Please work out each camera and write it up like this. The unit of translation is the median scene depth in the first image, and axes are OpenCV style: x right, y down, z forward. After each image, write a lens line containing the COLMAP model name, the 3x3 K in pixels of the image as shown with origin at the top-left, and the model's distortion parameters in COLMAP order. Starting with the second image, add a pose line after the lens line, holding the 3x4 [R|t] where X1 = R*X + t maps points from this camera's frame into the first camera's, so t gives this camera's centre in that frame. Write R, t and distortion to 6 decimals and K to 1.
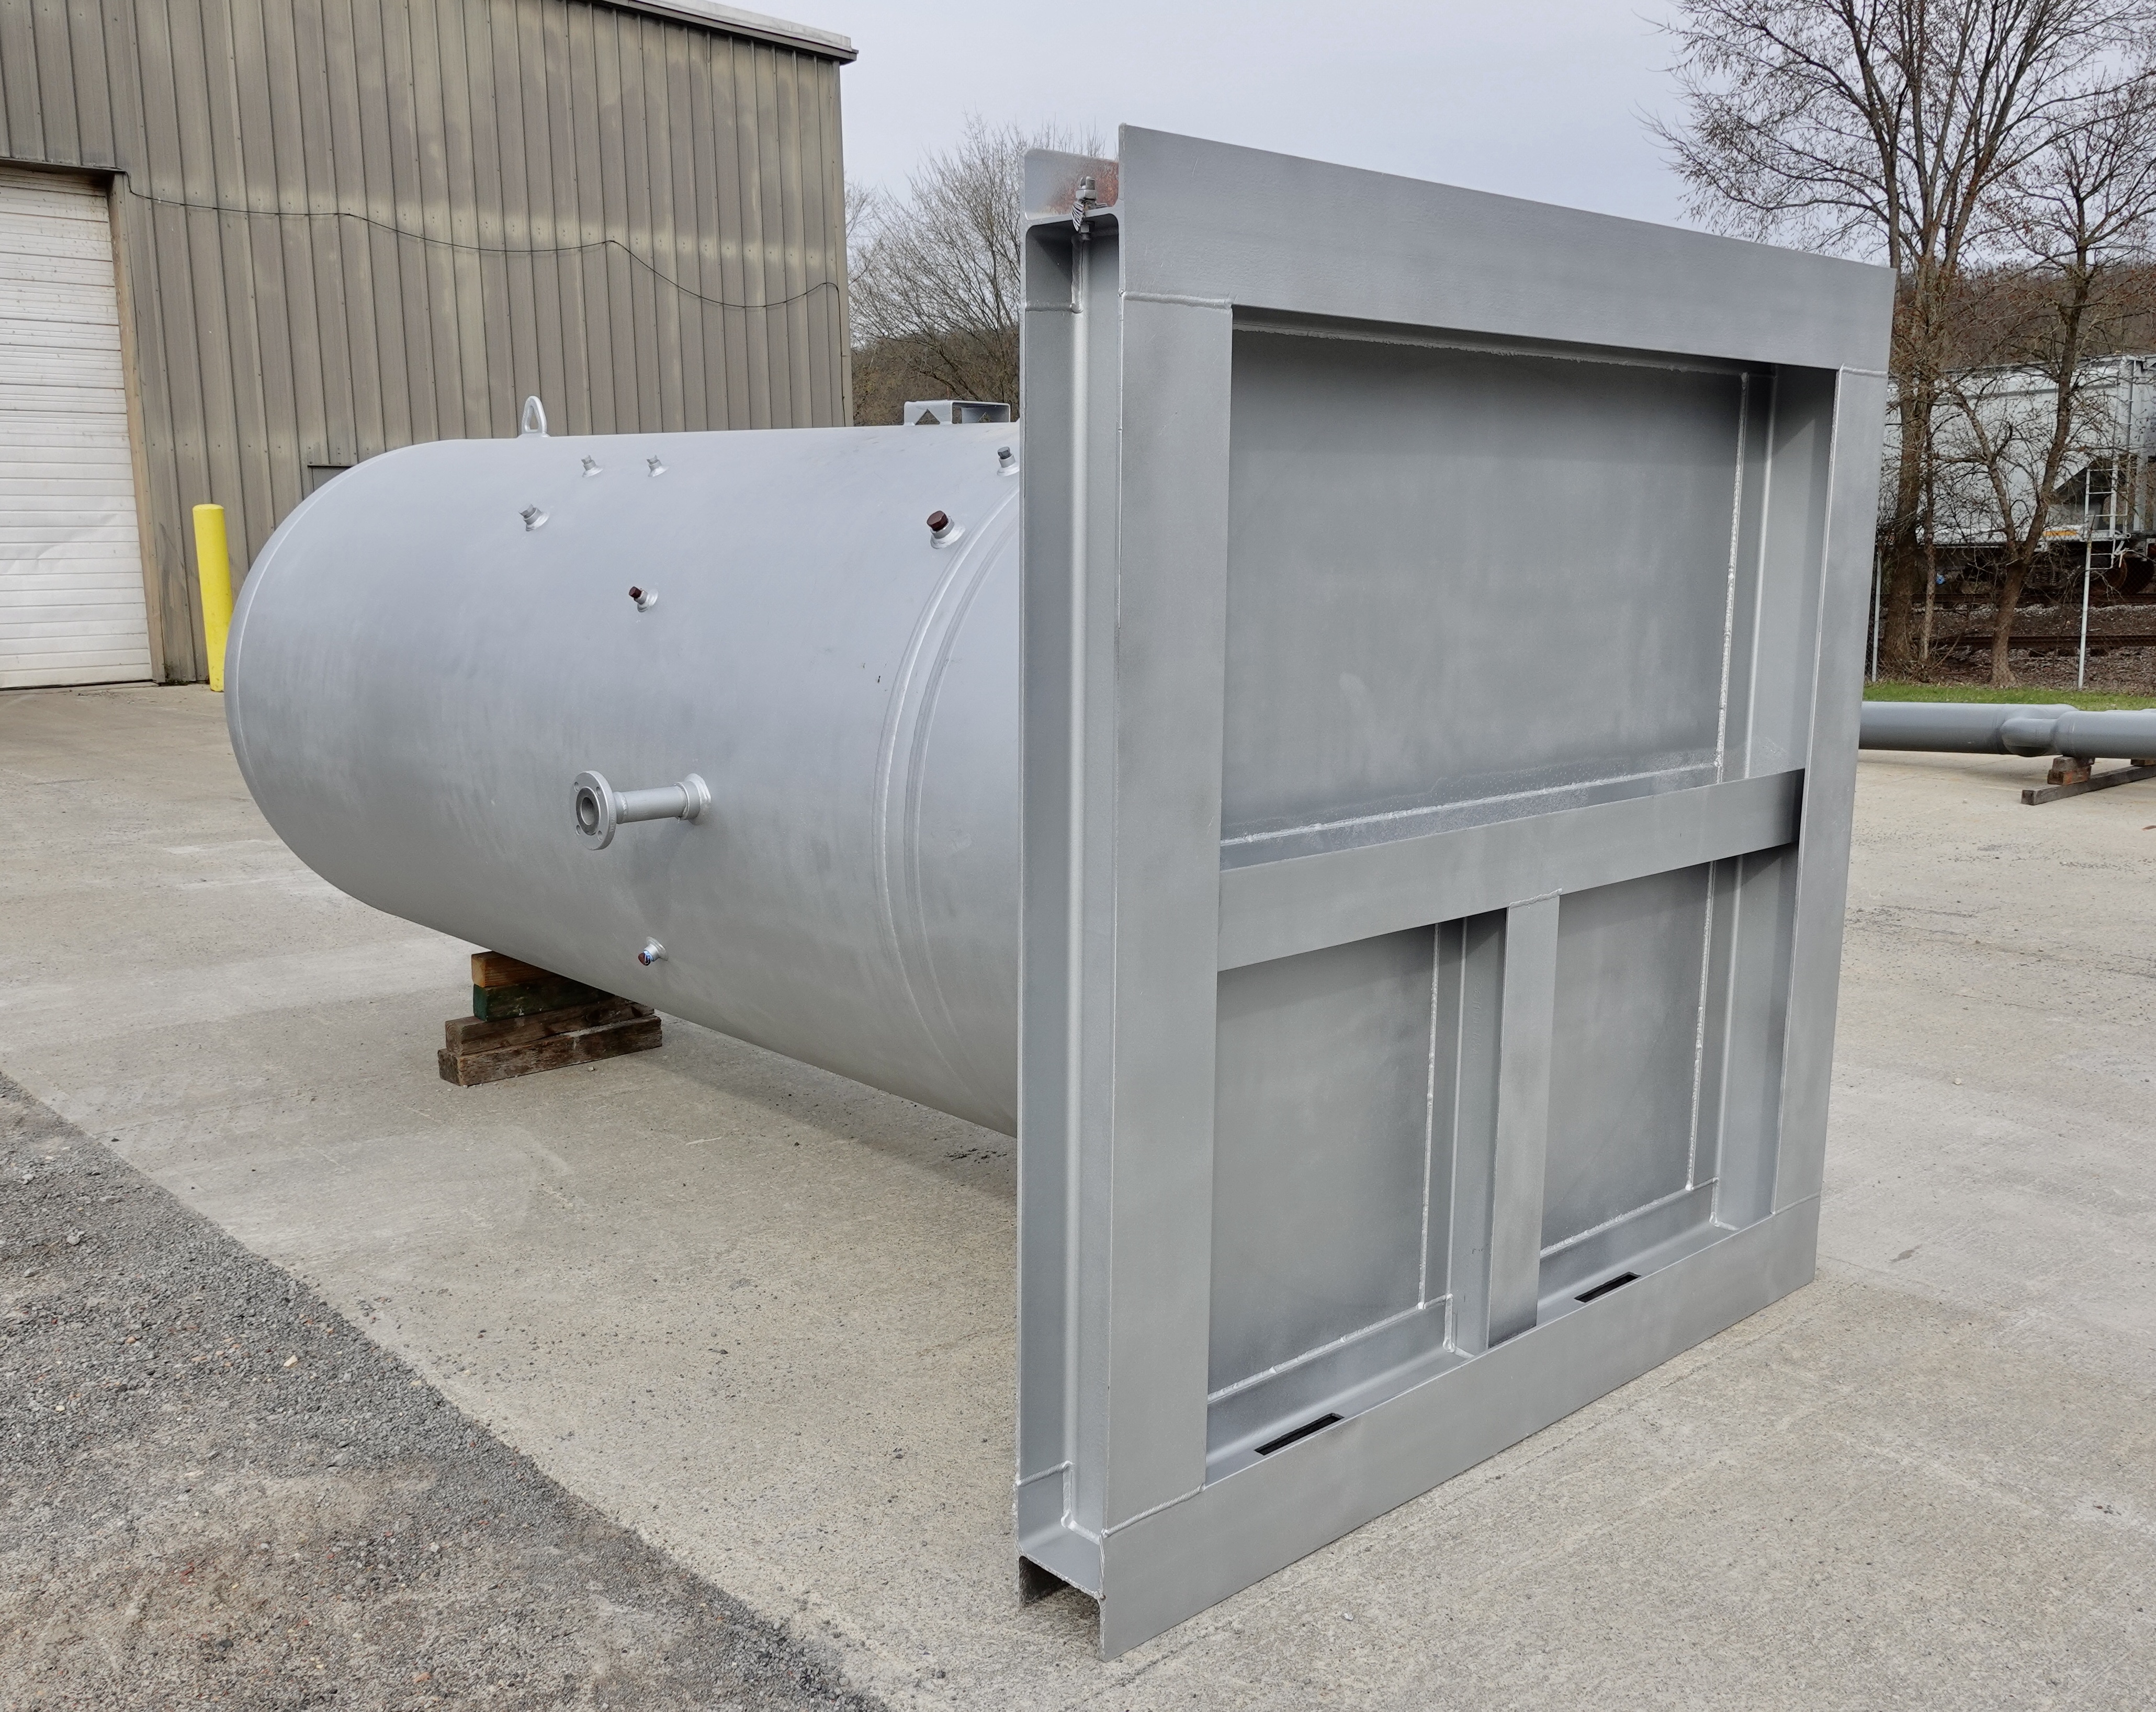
lens RADIAL K [[2315.8, 0, 1077.9], [0, 2315.8, 976.9], [0, 0, 1]] dist [-0.003950, 0.000711]
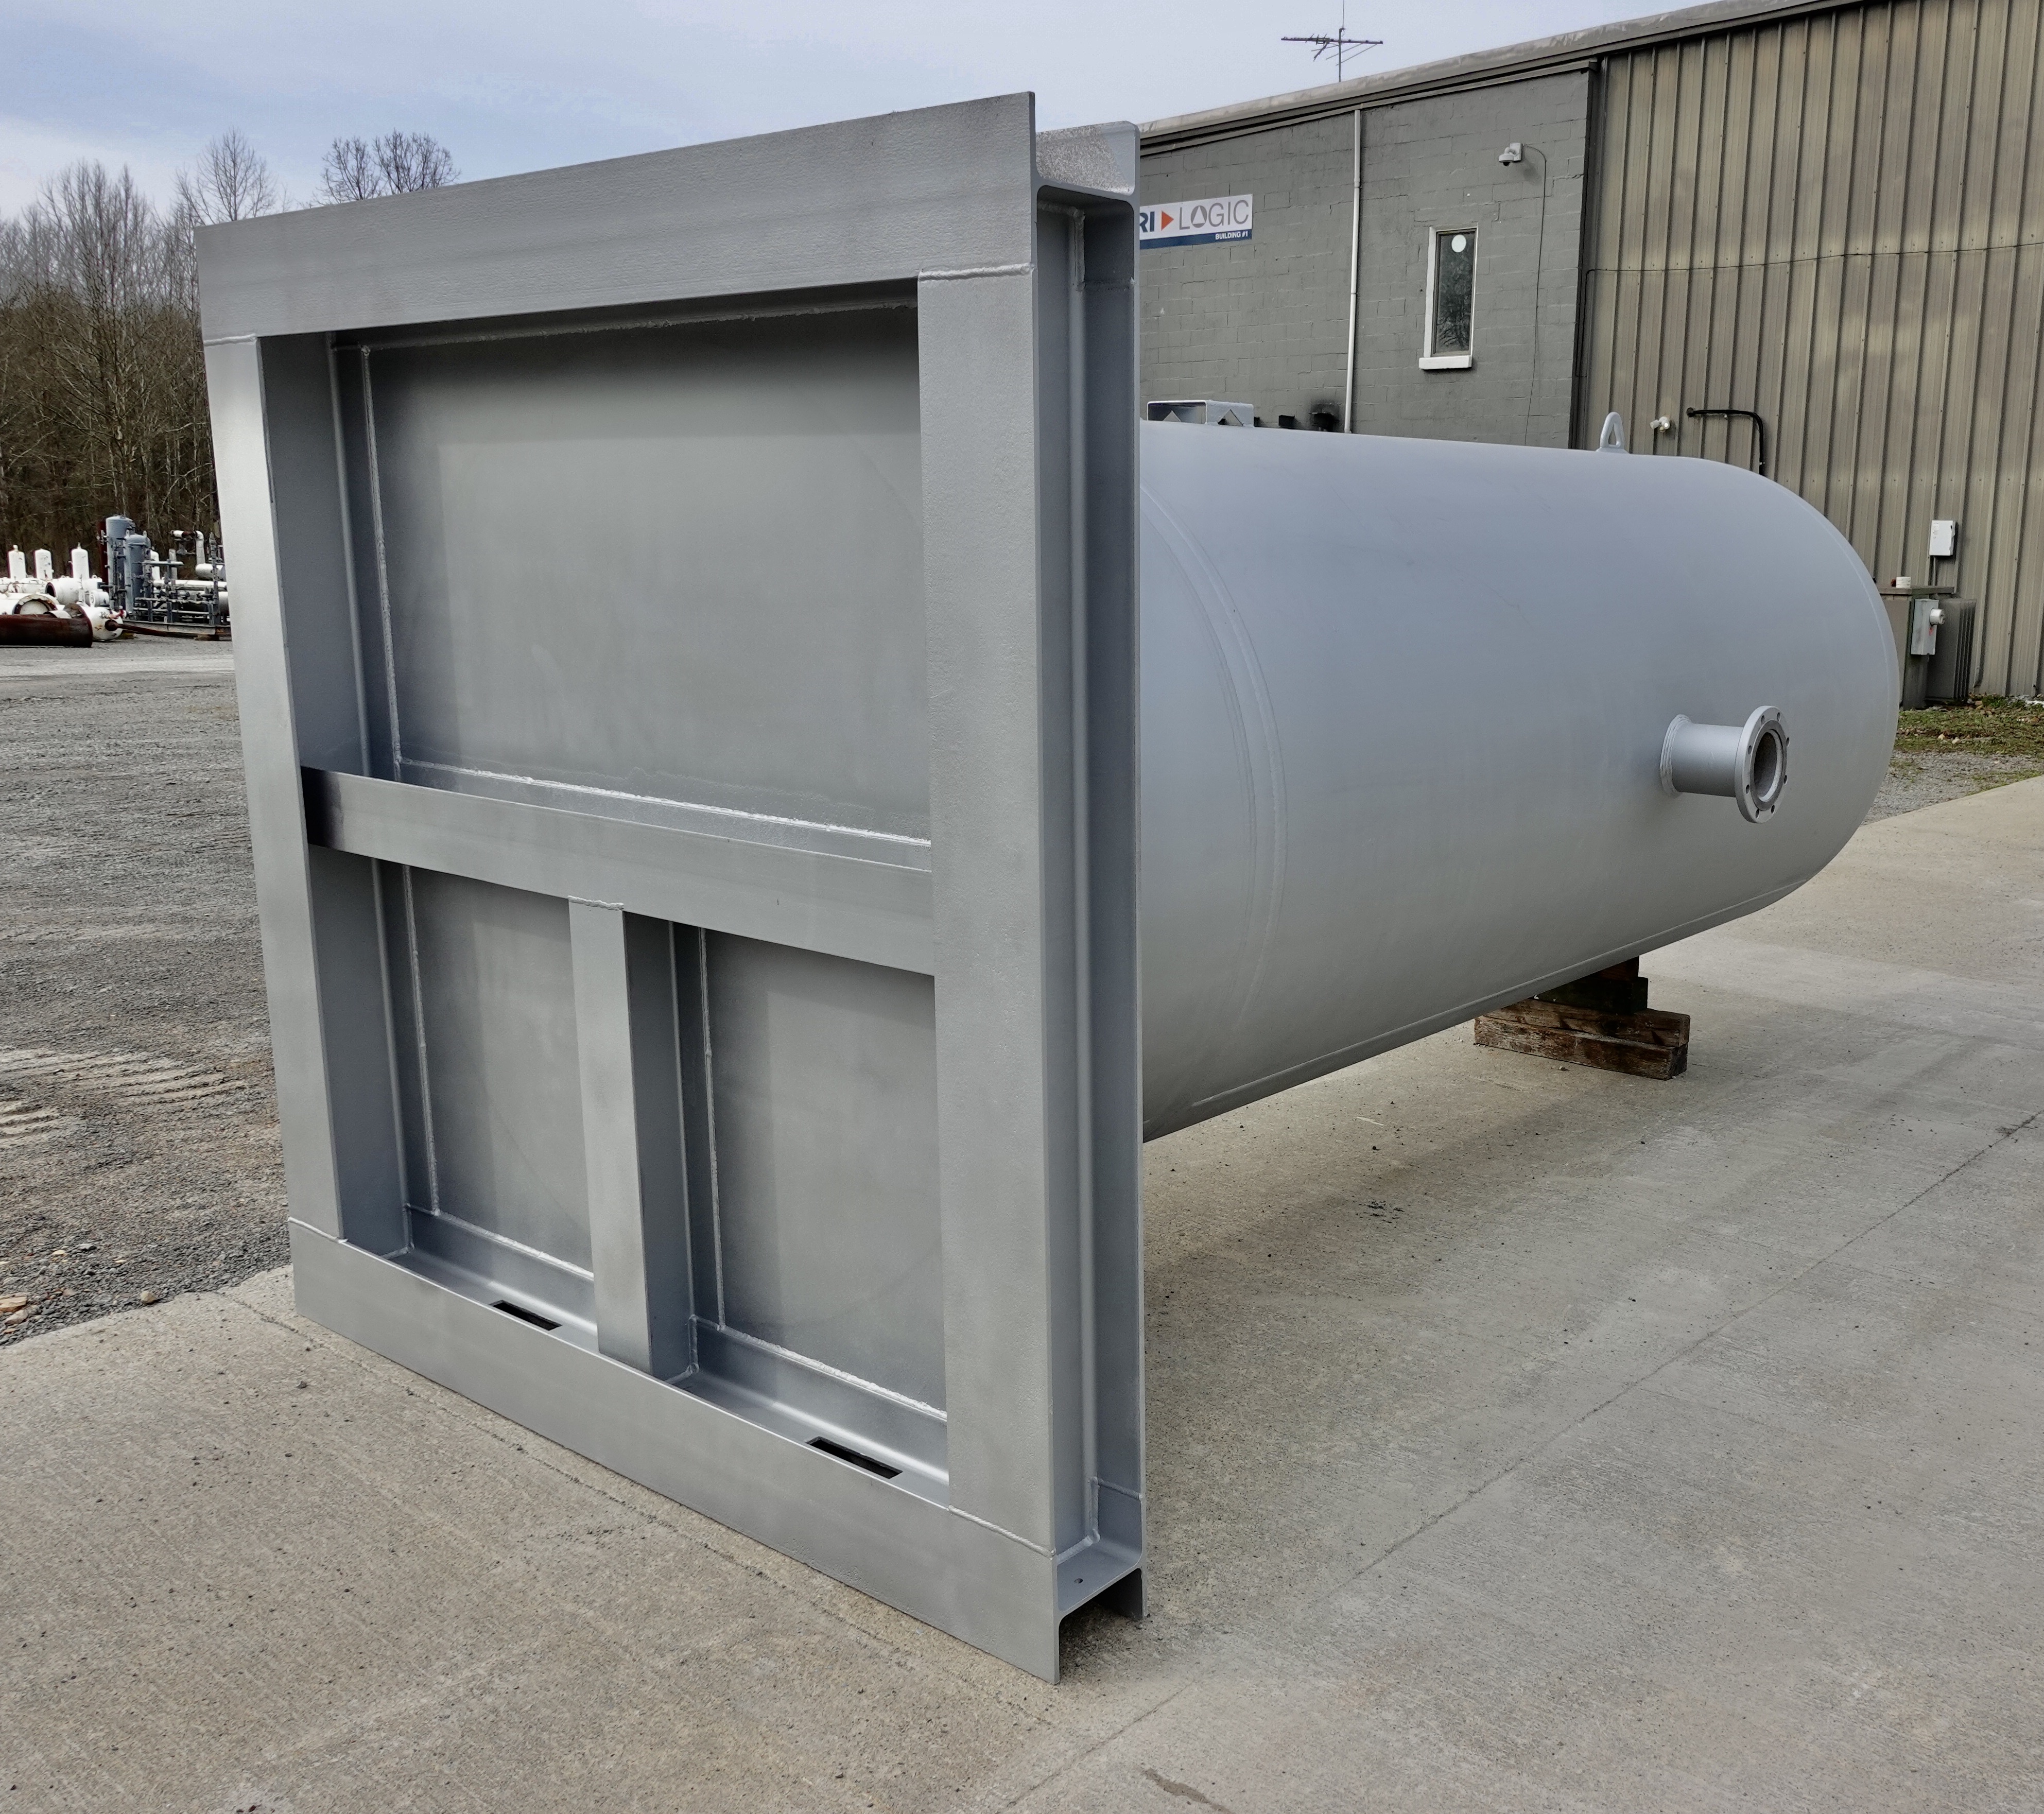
lens RADIAL K [[1995.4, 0, 1022.0], [0, 1995.4, 907.0], [0, 0, 1]] dist [0.001811, 0.000935]
pose [[0.036567, 0.185972, -0.981874, 0.822339], [-0.209580, 0.962109, 0.174423, -0.172195], [0.977107, 0.199403, 0.074157, 0.906769]]
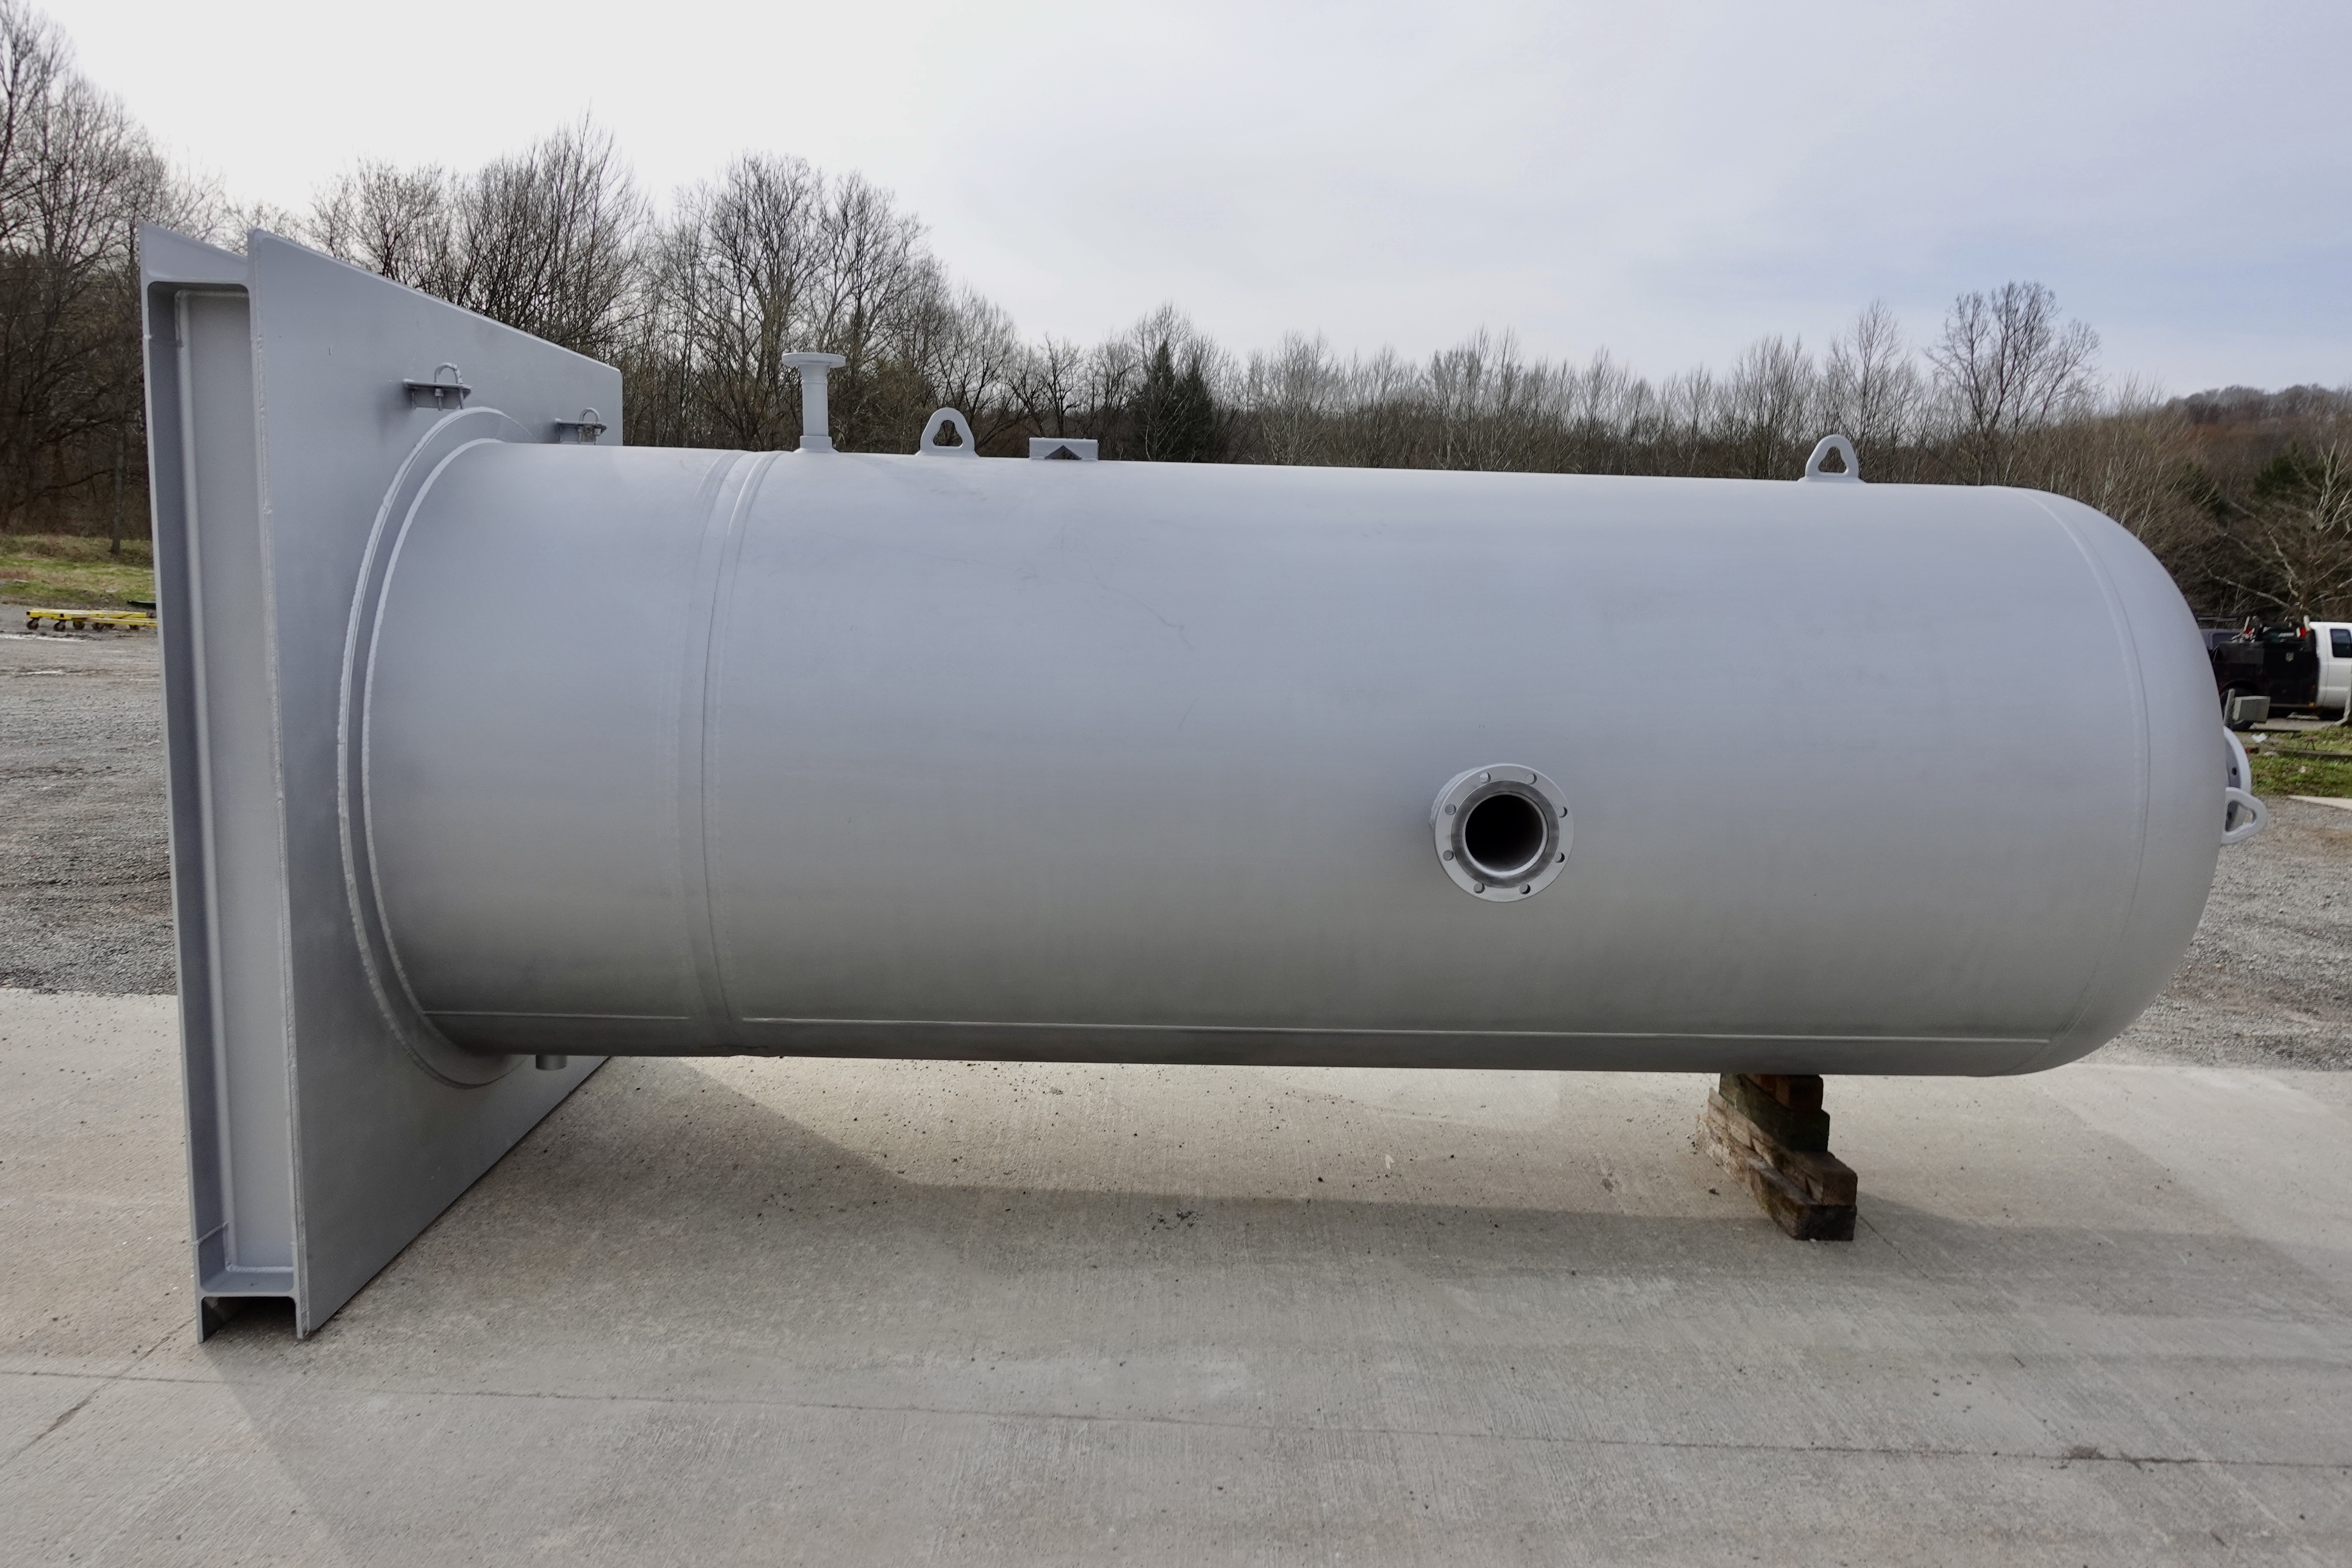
lens RADIAL K [[1536.5, 0, 1176.0], [0, 1536.5, 784.0], [0, 0, 1]] dist [-0.004036, 0.001922]
pose [[-0.738644, 0.065649, -0.670891, 0.417554], [-0.164822, 0.947449, 0.274179, -0.302972], [0.653635, 0.313099, -0.689007, 1.600854]]
